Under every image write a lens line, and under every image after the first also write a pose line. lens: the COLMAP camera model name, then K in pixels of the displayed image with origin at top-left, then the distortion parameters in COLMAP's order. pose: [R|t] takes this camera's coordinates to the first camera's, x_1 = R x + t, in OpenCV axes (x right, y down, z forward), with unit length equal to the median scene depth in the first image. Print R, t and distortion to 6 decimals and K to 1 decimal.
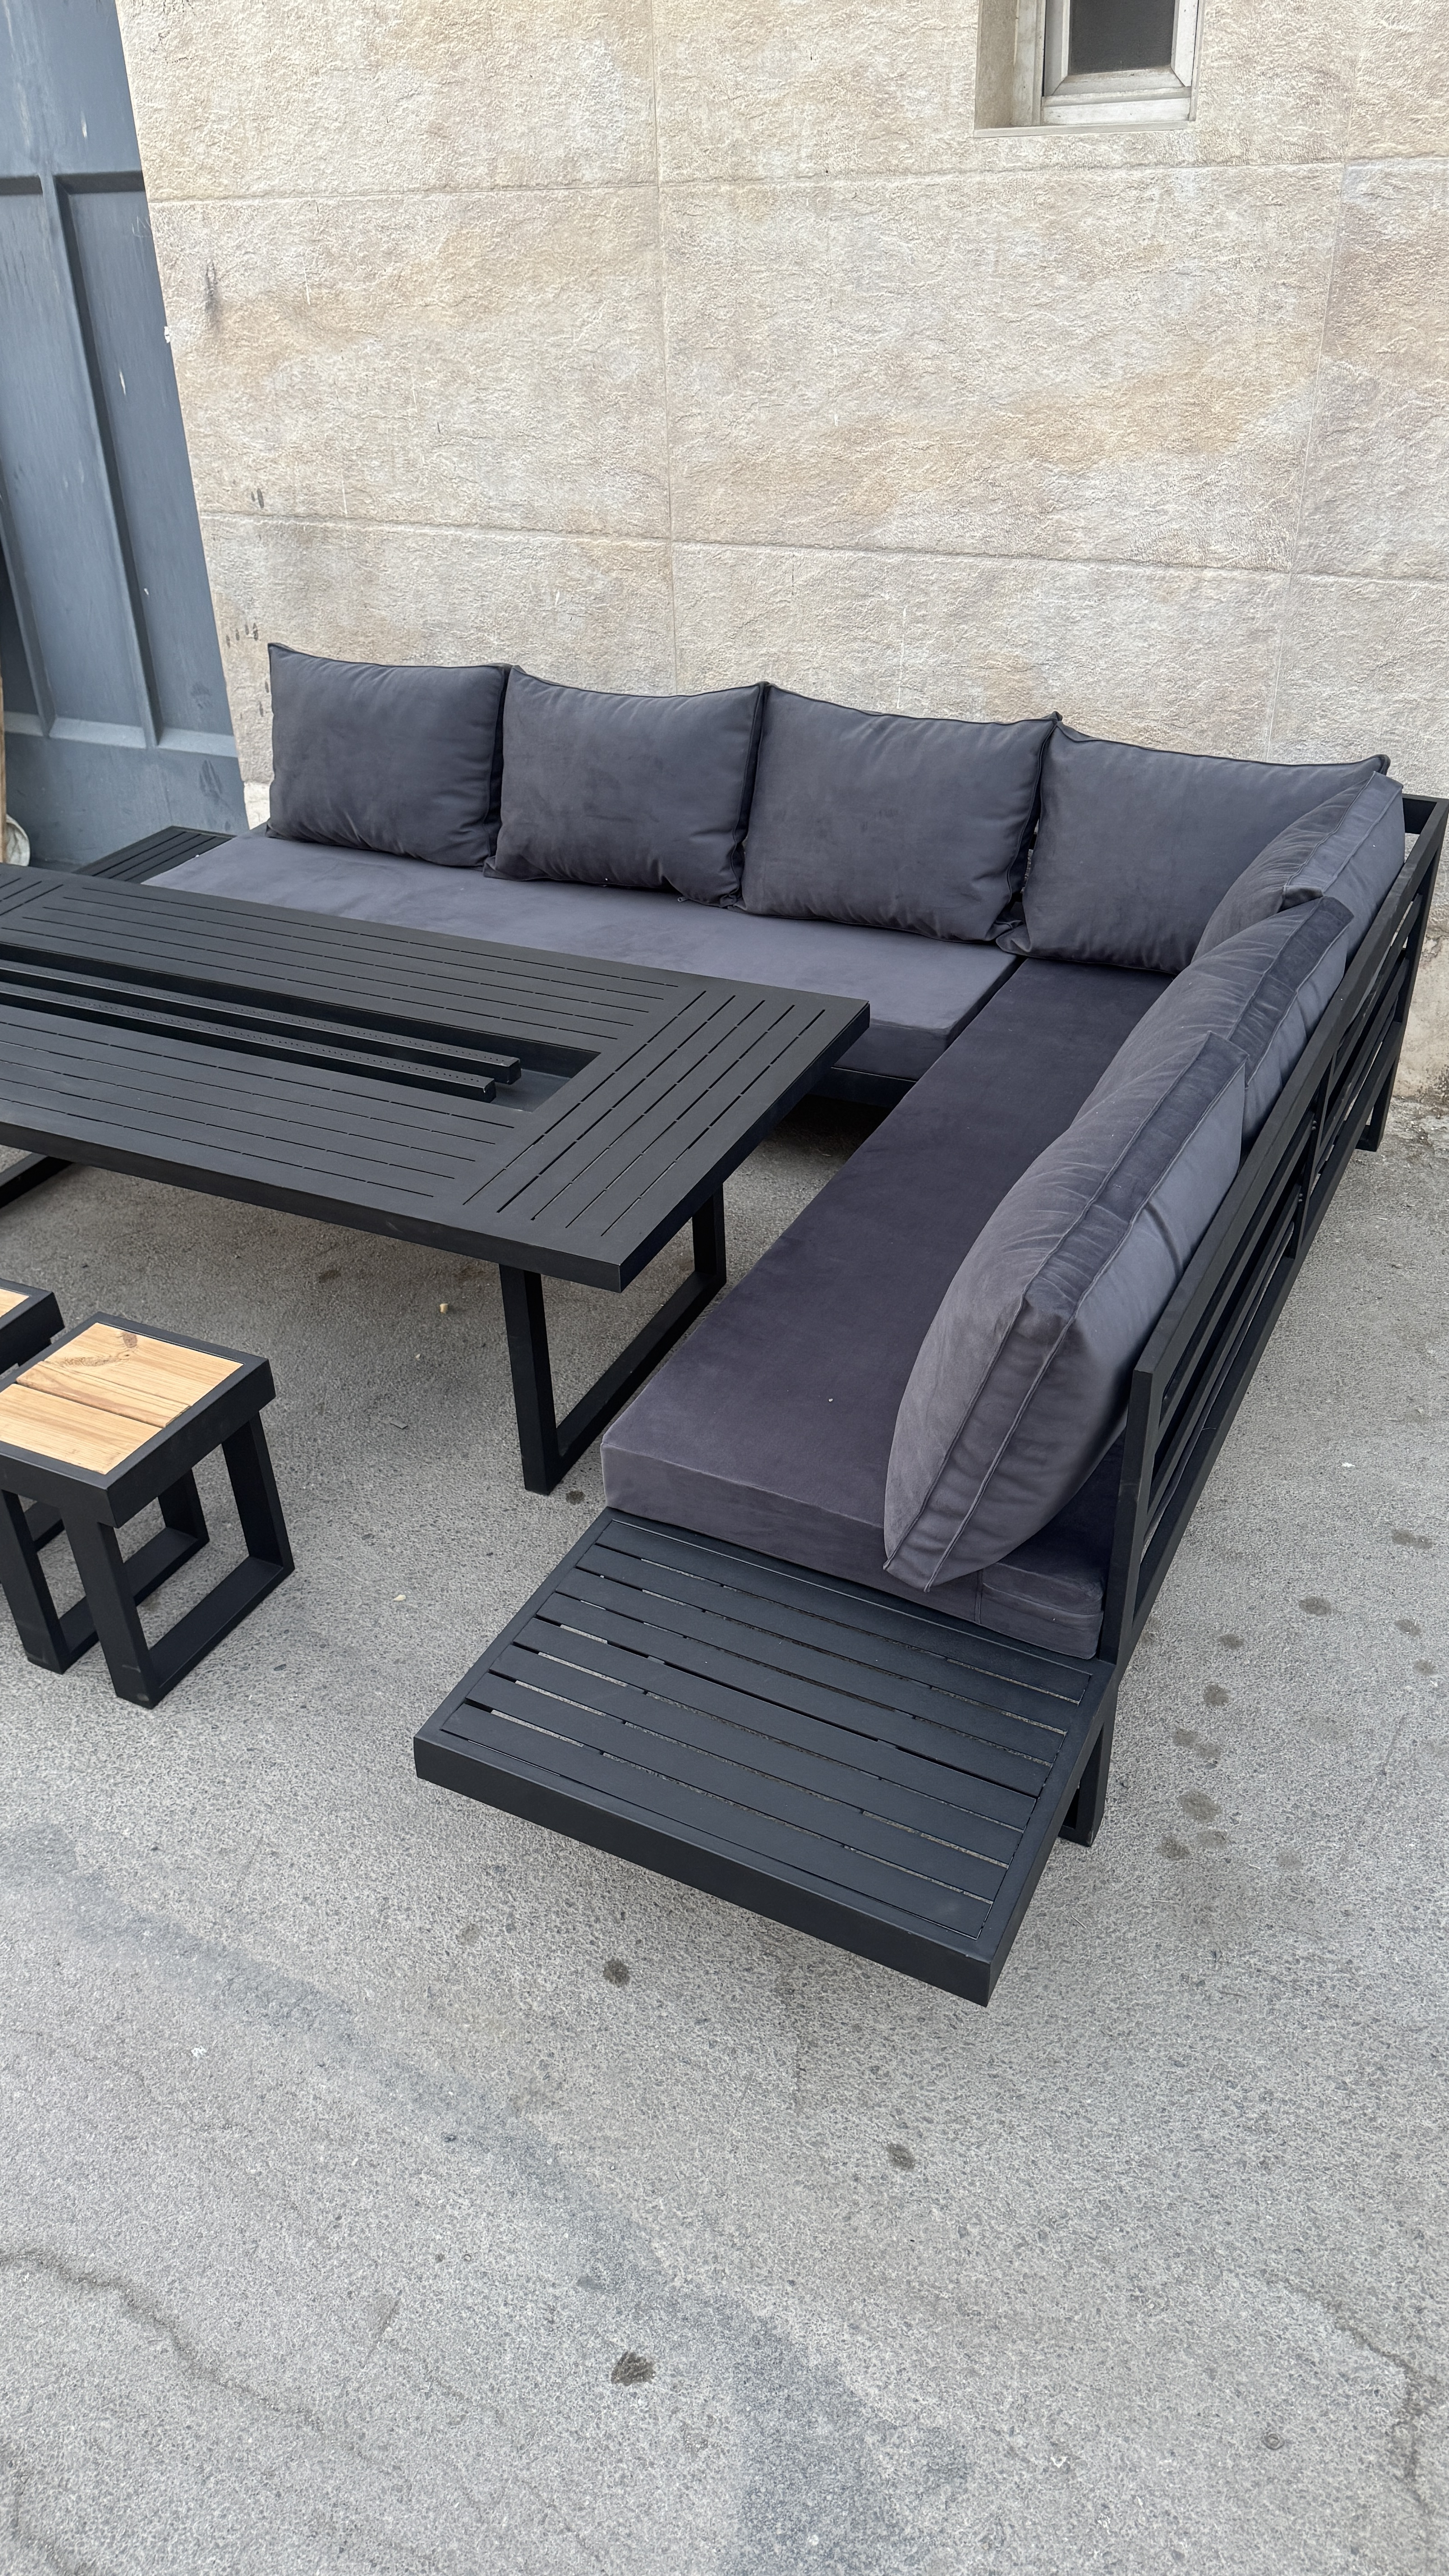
lens RADIAL K [[1816.7, 0, 708.6], [0, 1816.7, 1295.6], [0, 0, 1]] dist [0.067421, -0.104081]
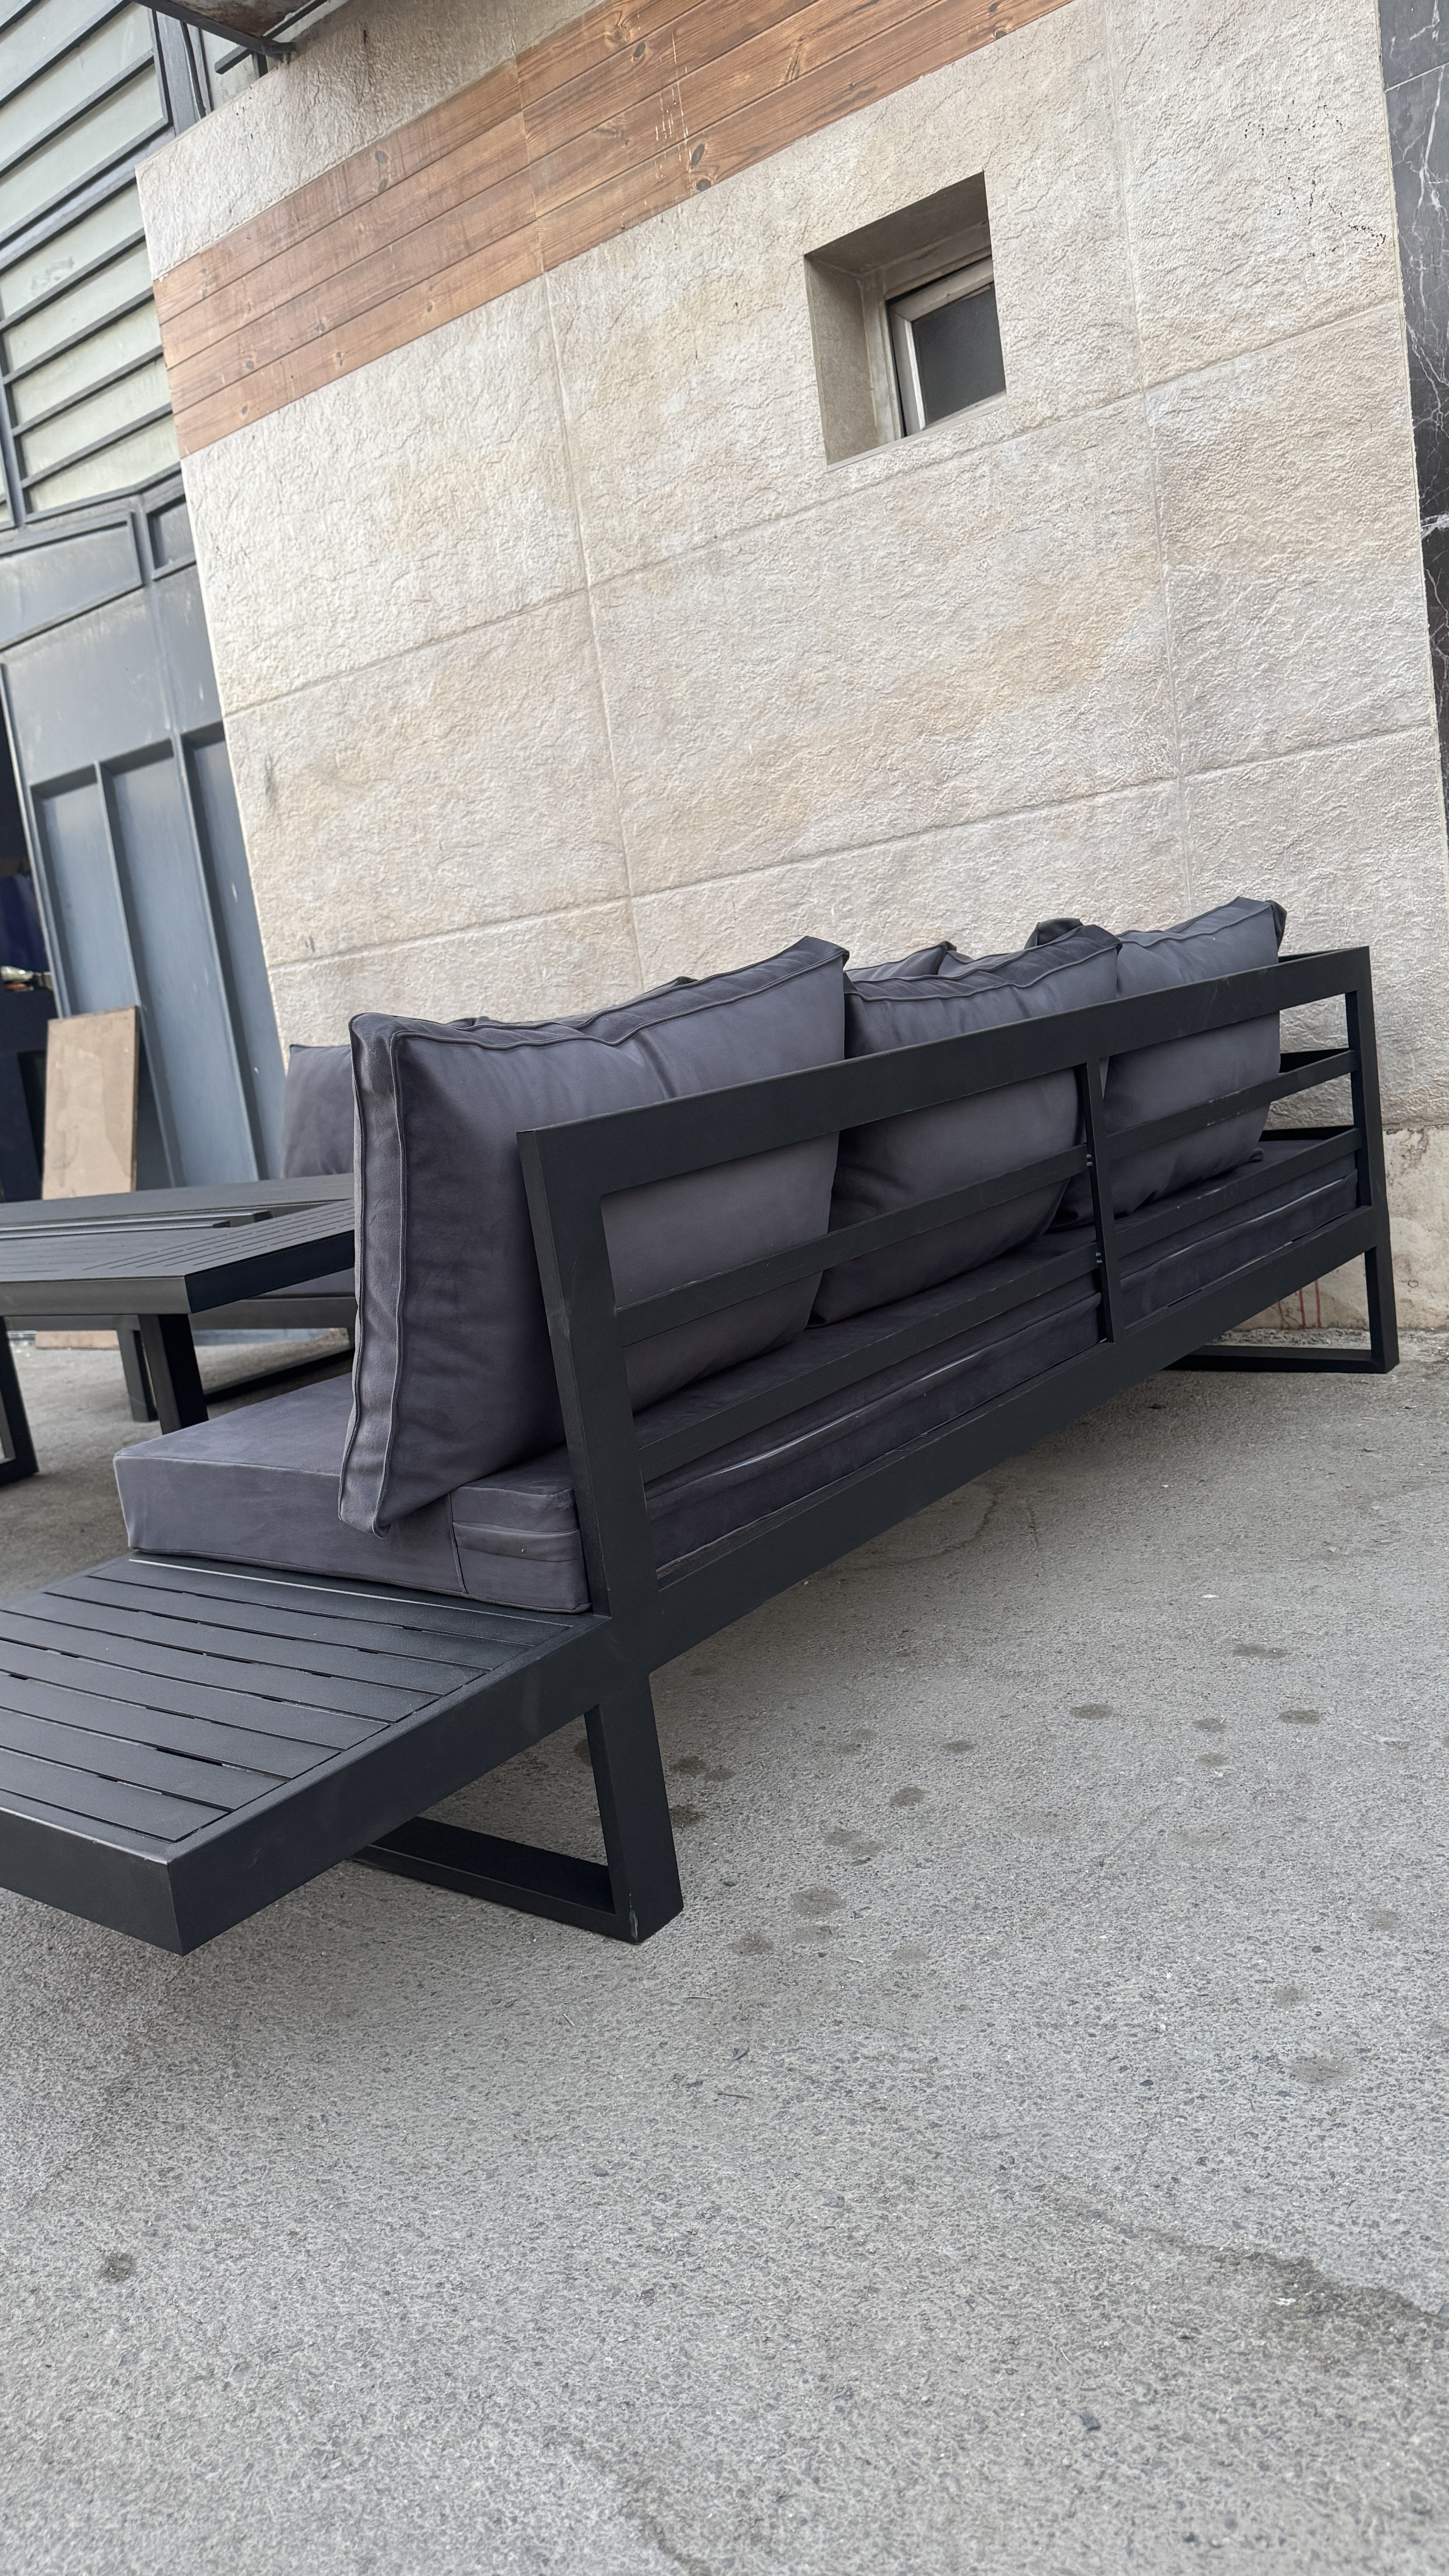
lens RADIAL K [[1816.7, 0, 720.4], [0, 1816.7, 1298.1], [0, 0, 1]] dist [0.067421, -0.104081]
pose [[0.975476, -0.074097, -0.207260, 0.250533], [-0.009962, 0.925806, -0.377868, 0.210093], [0.219881, 0.370666, 0.902363, 0.179126]]
